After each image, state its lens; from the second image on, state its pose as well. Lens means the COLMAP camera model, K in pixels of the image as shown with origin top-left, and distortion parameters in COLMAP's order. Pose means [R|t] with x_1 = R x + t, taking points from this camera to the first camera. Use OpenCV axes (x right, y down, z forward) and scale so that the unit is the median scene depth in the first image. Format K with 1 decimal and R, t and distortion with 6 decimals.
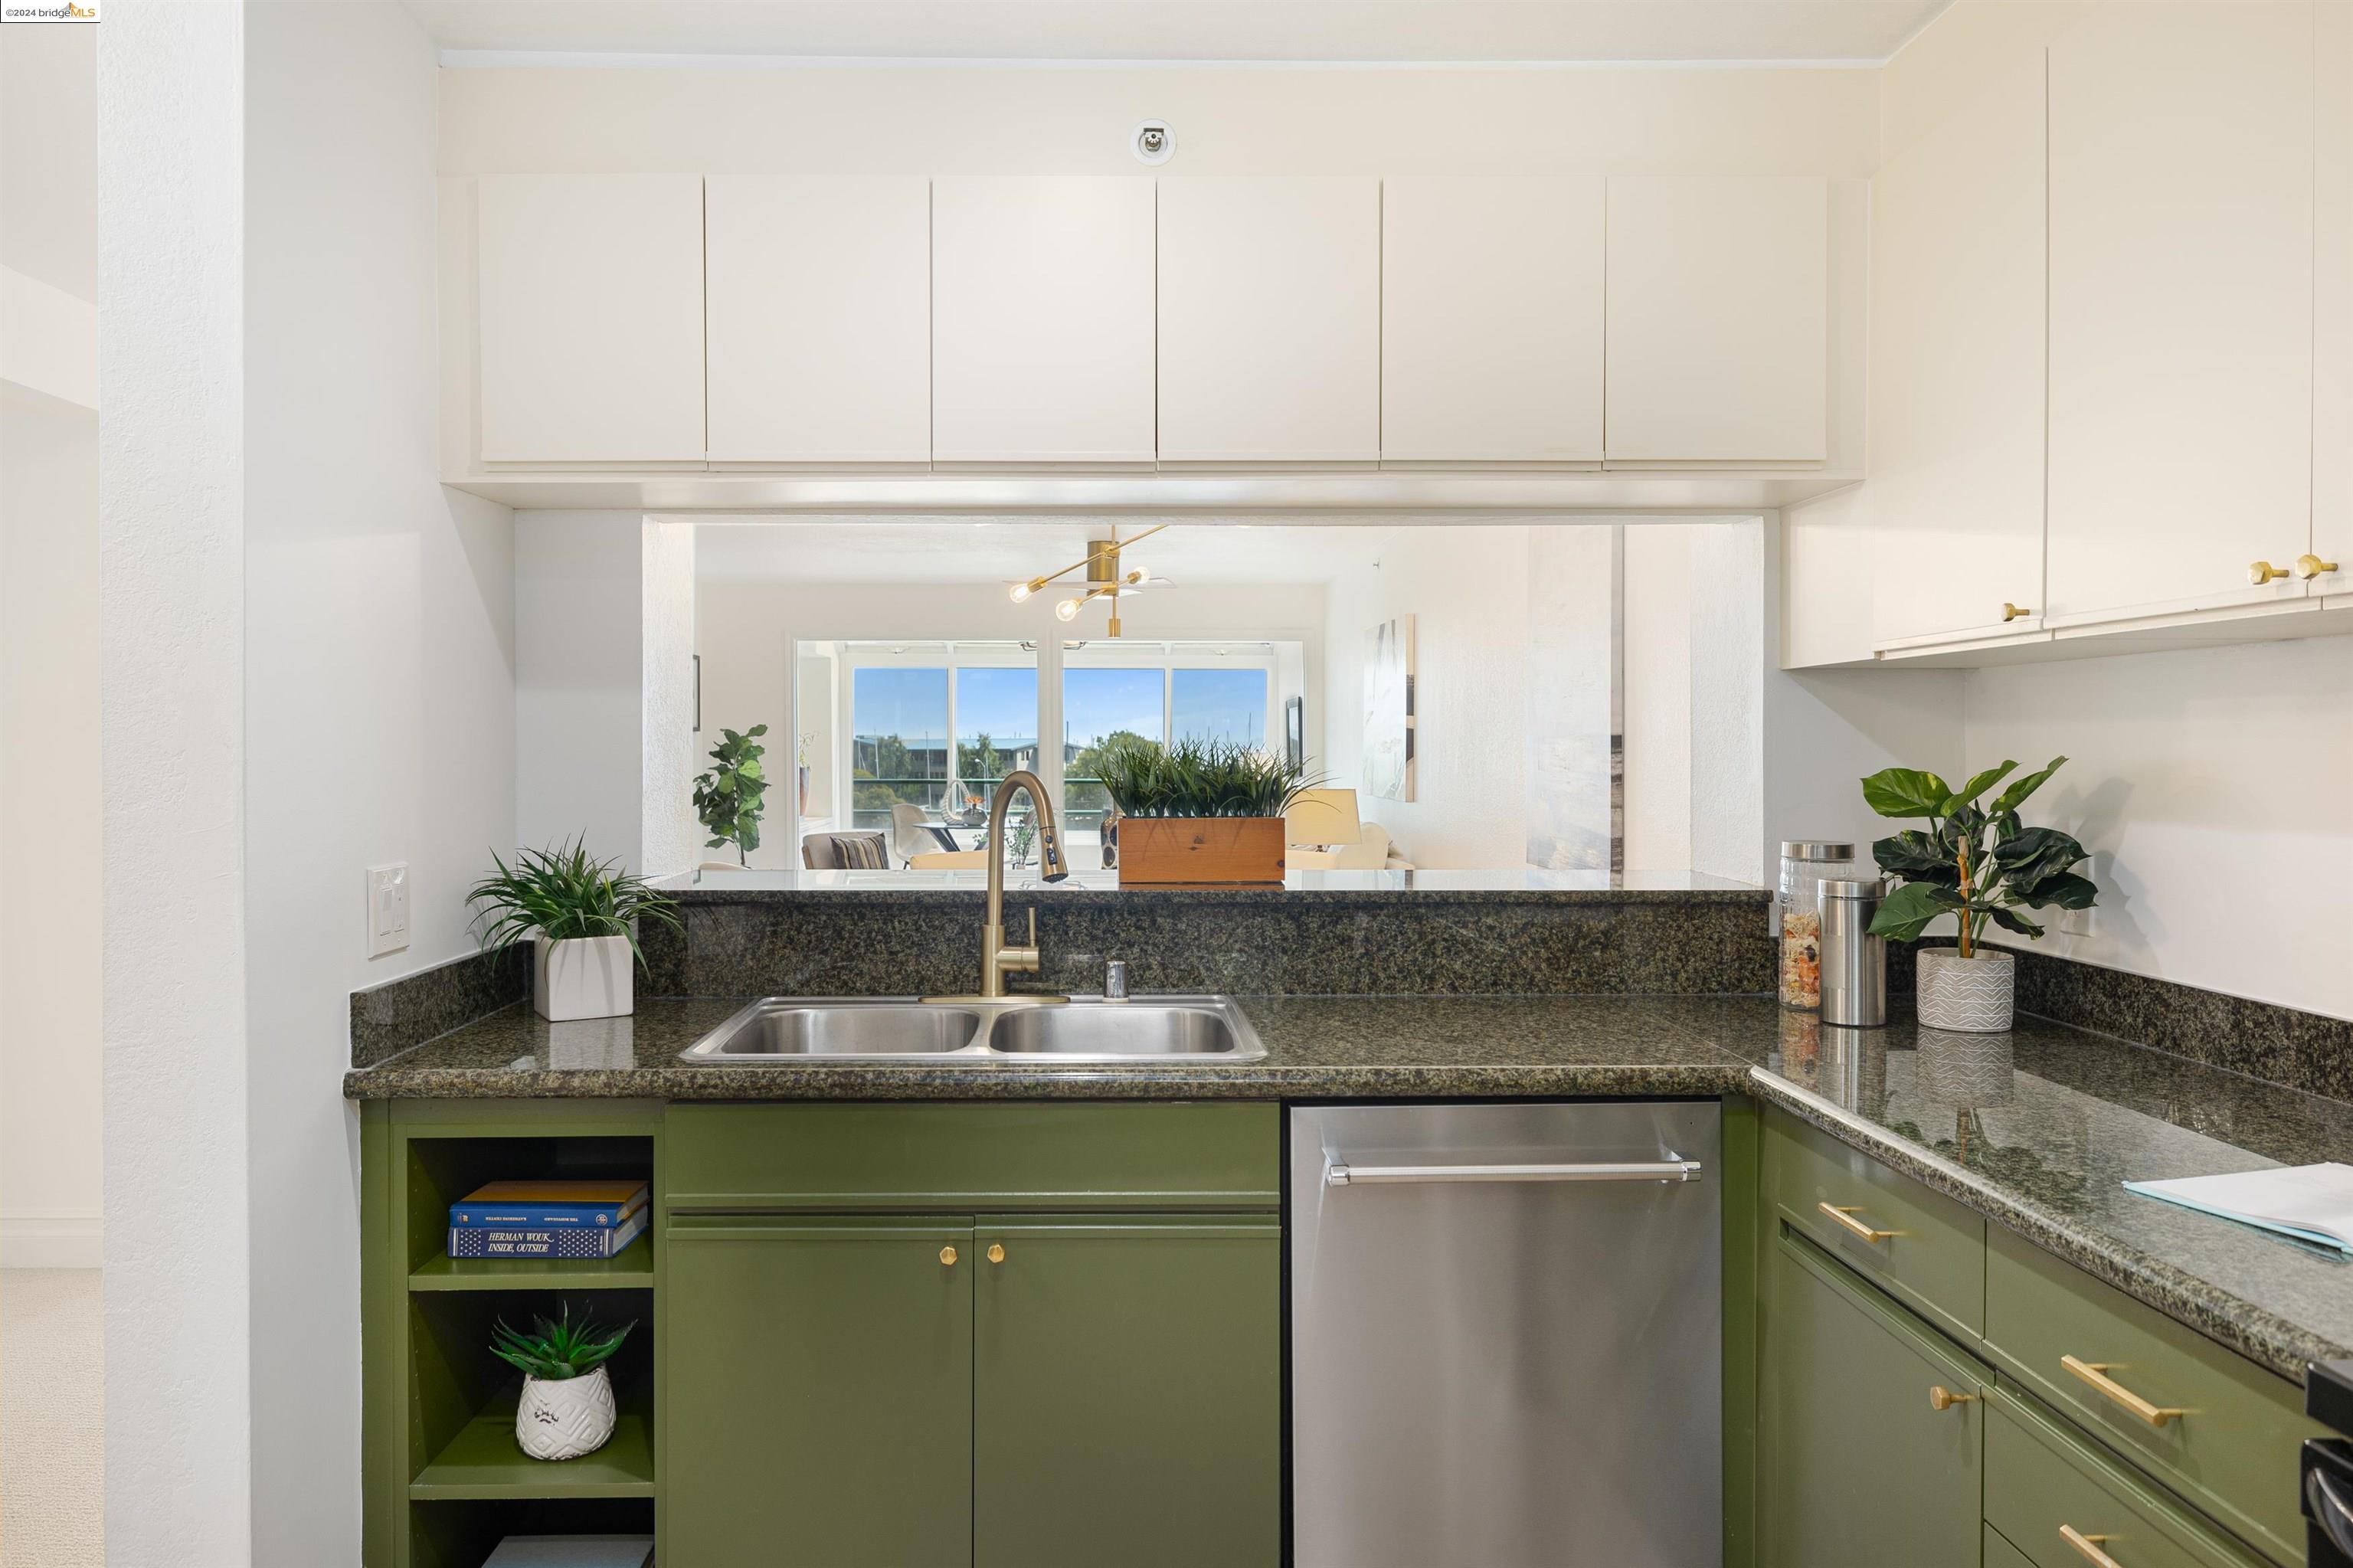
lens RADIAL K [[1615.2, 0, 1104.2], [0, 1615.2, 775.6], [0, 0, 1]] dist [-0.000408, -0.000257]
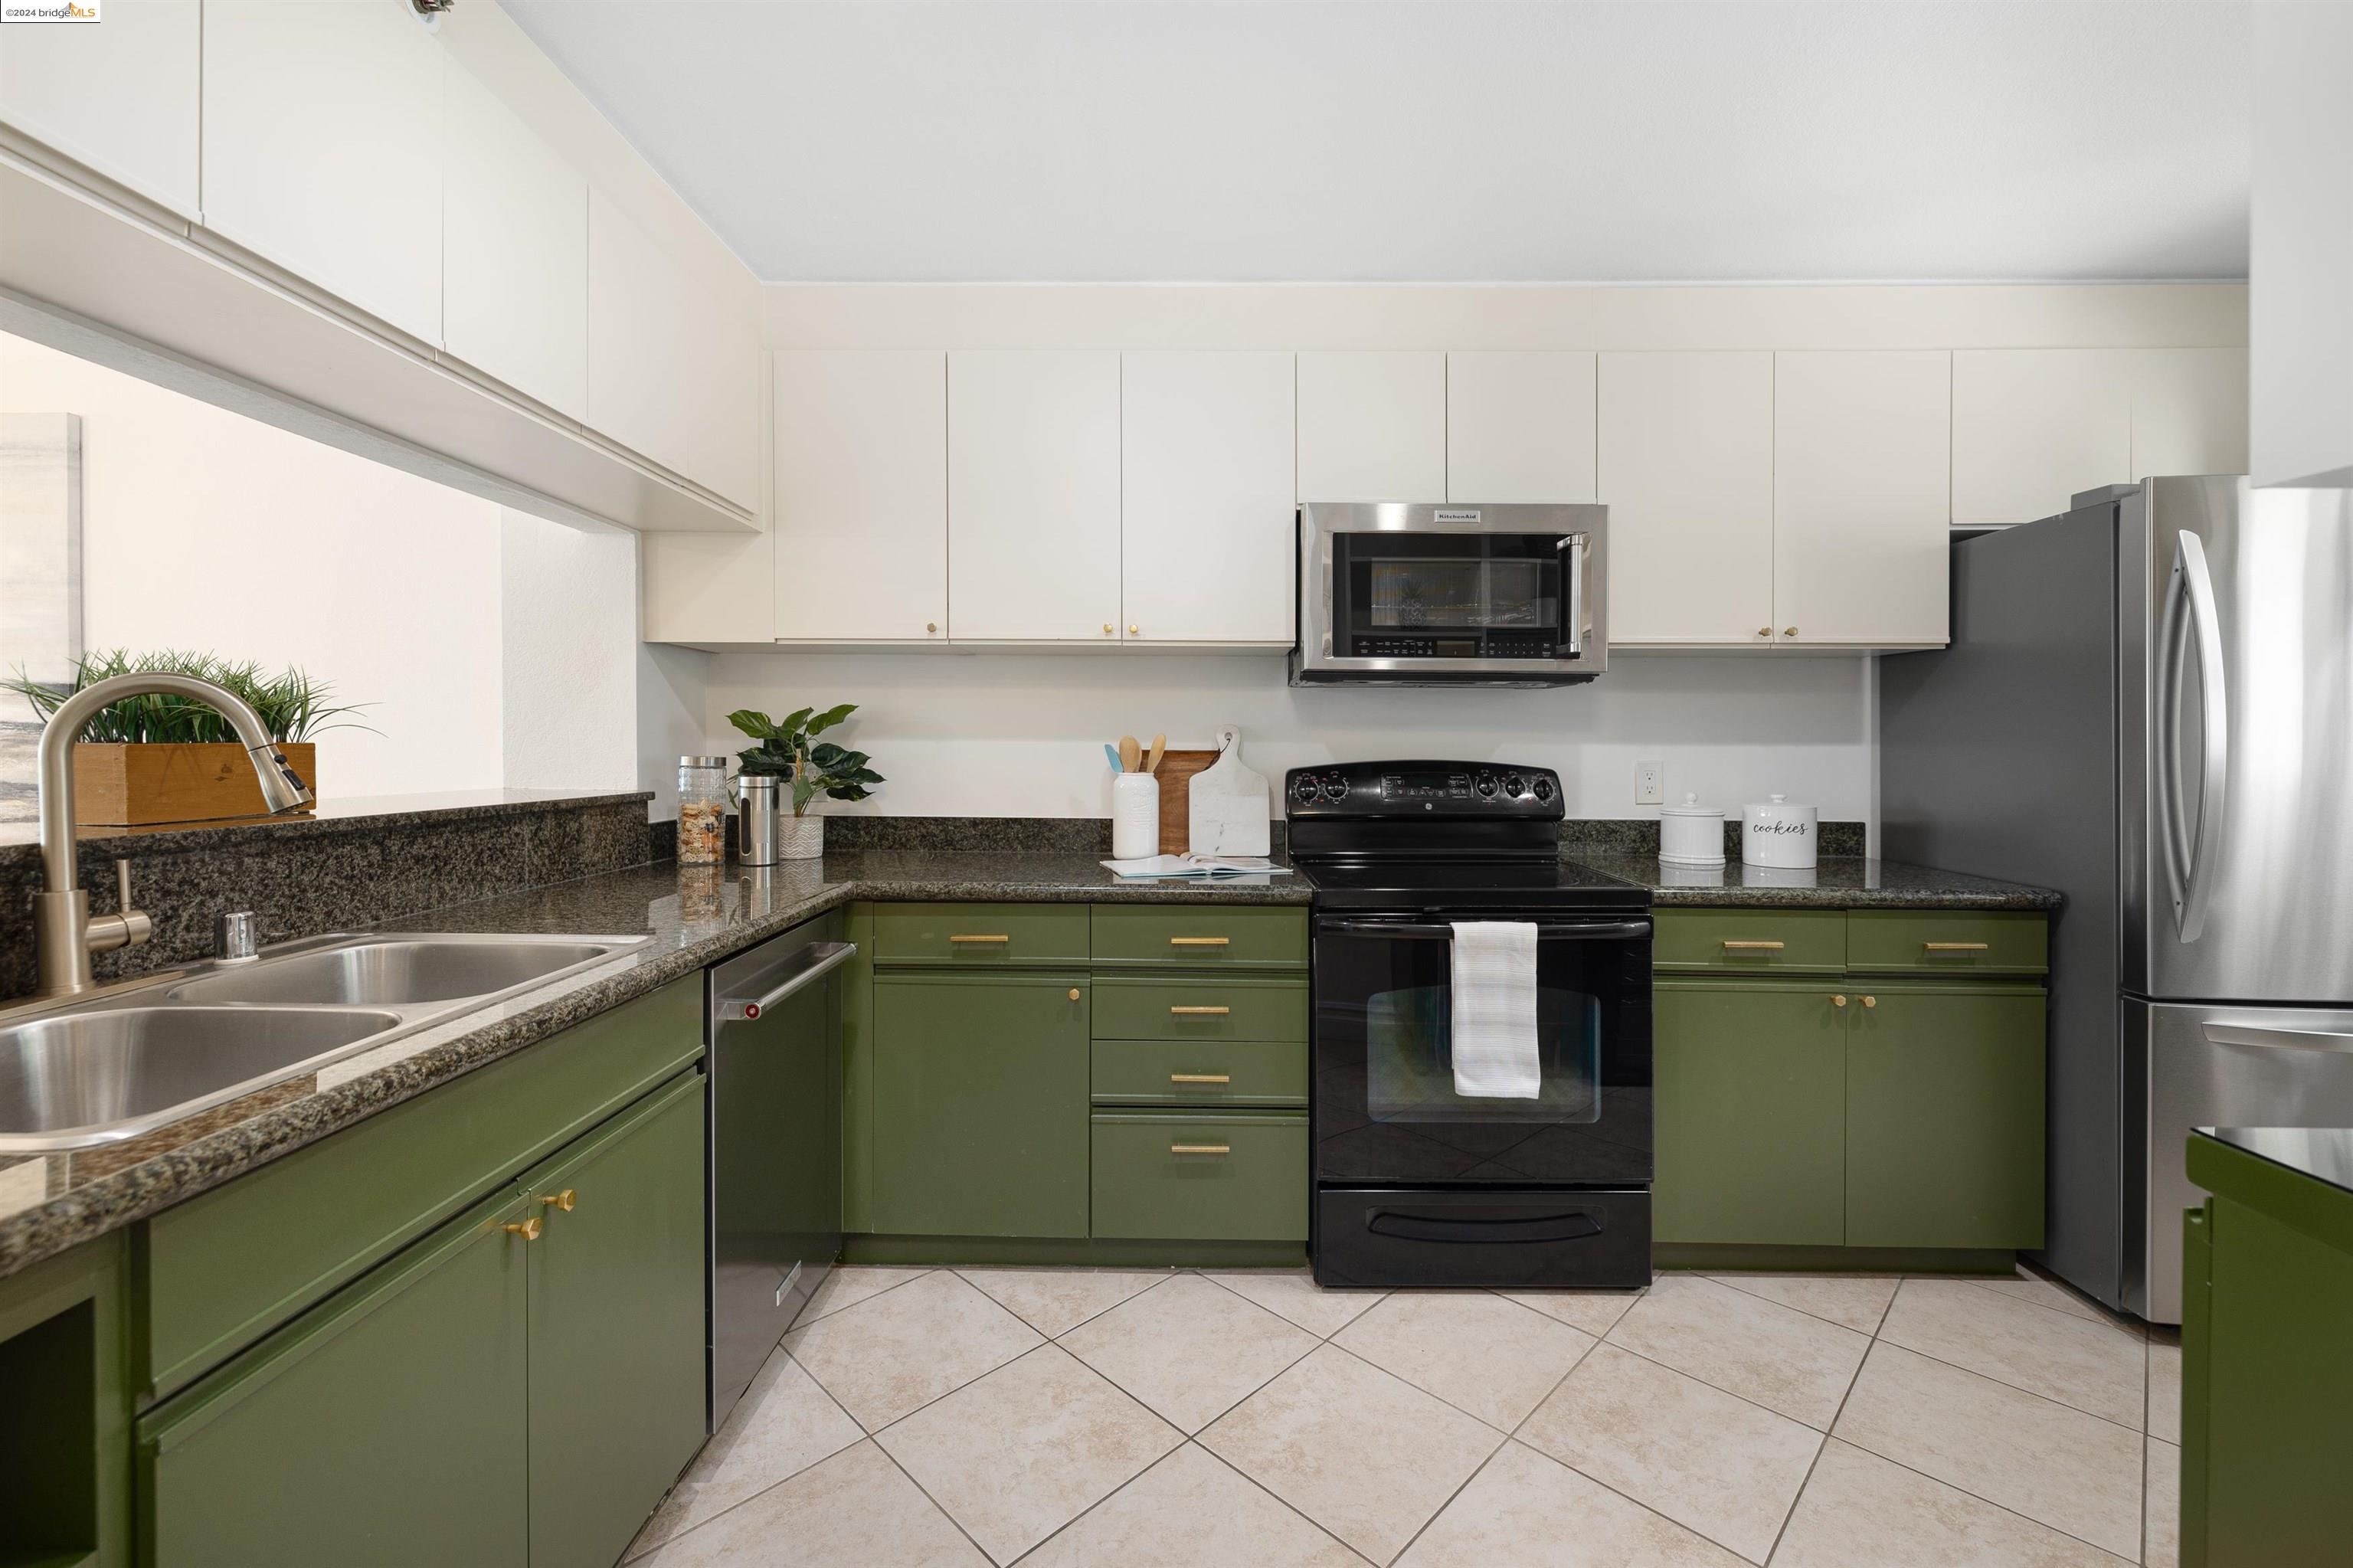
lens RADIAL K [[993.3, 0, 1169.6], [0, 993.3, 789.6], [0, 0, 1]] dist [0.001032, 0.000139]
pose [[0.031139, -0.043861, 0.998552, -0.481849], [0.010852, 0.998993, 0.043542, 0.035440], [-0.999456, 0.009480, 0.031584, 0.510362]]
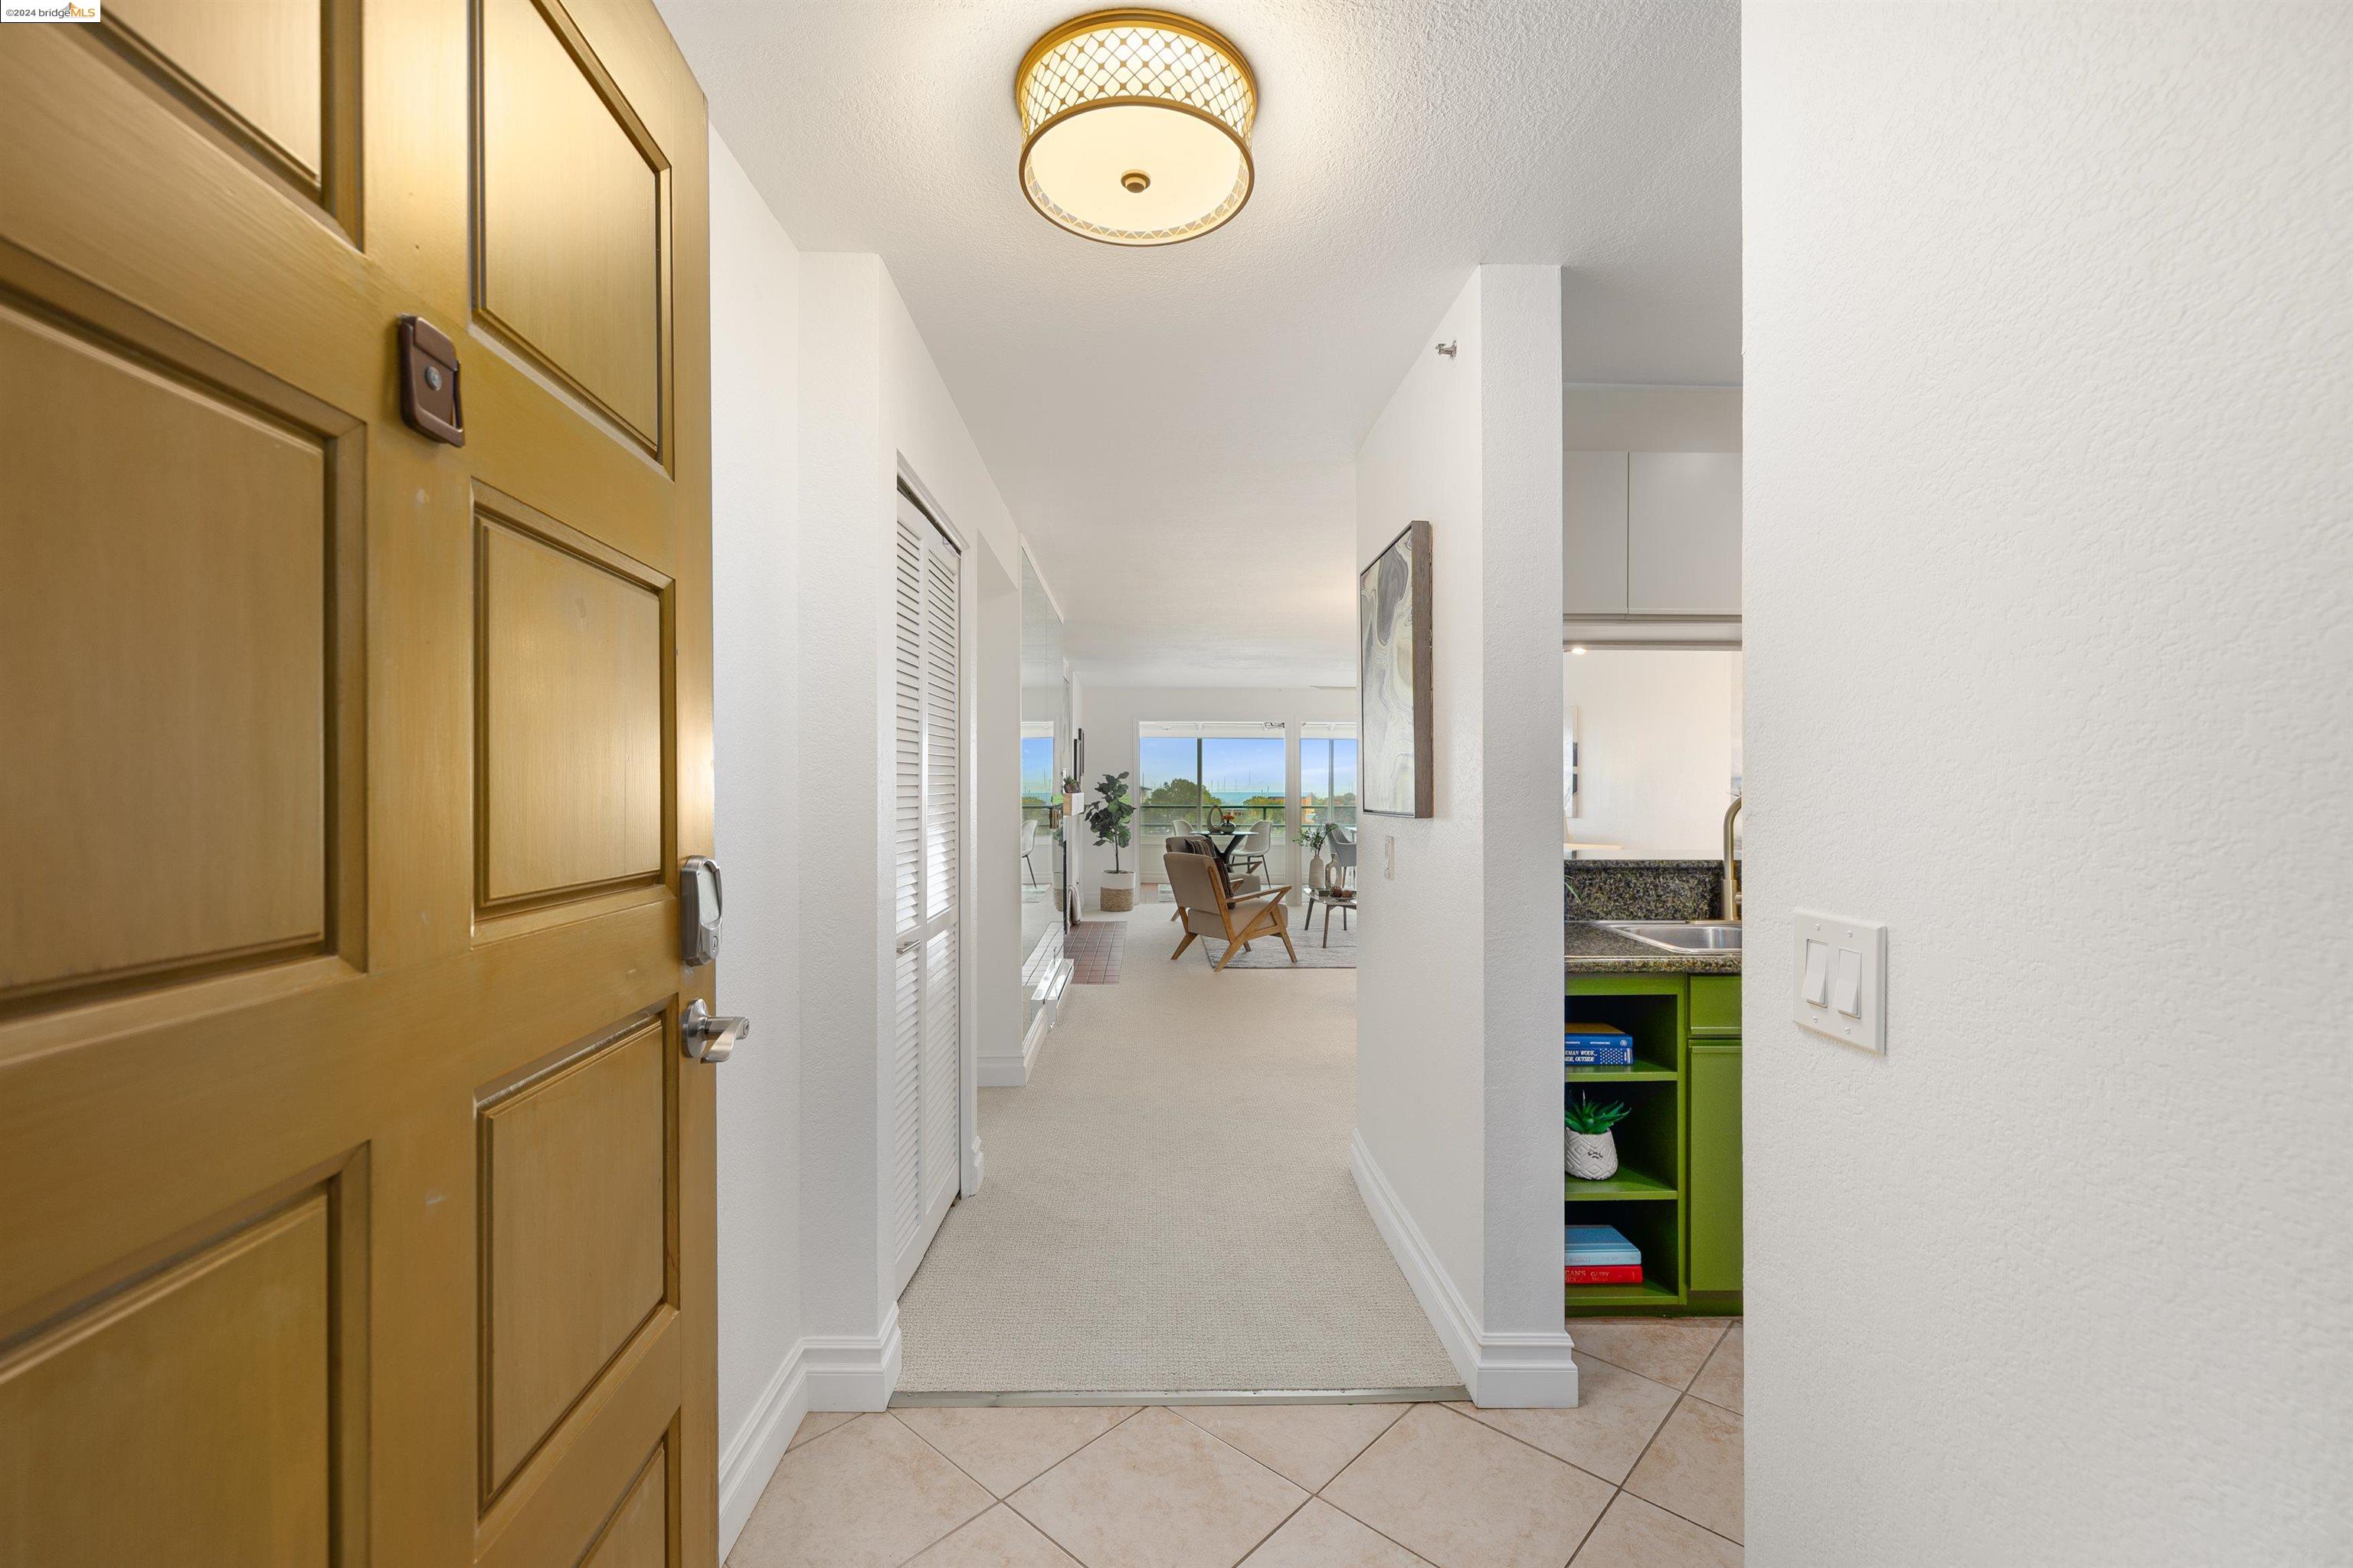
lens RADIAL K [[993.3, 0, 1169.6], [0, 993.3, 789.6], [0, 0, 1]] dist [0.001032, 0.000139]
pose [[0.999843, 0.002998, 0.017453, -0.696155], [-0.002707, 0.999858, -0.016654, 0.014672], [-0.017501, 0.016604, 0.999709, -0.068660]]
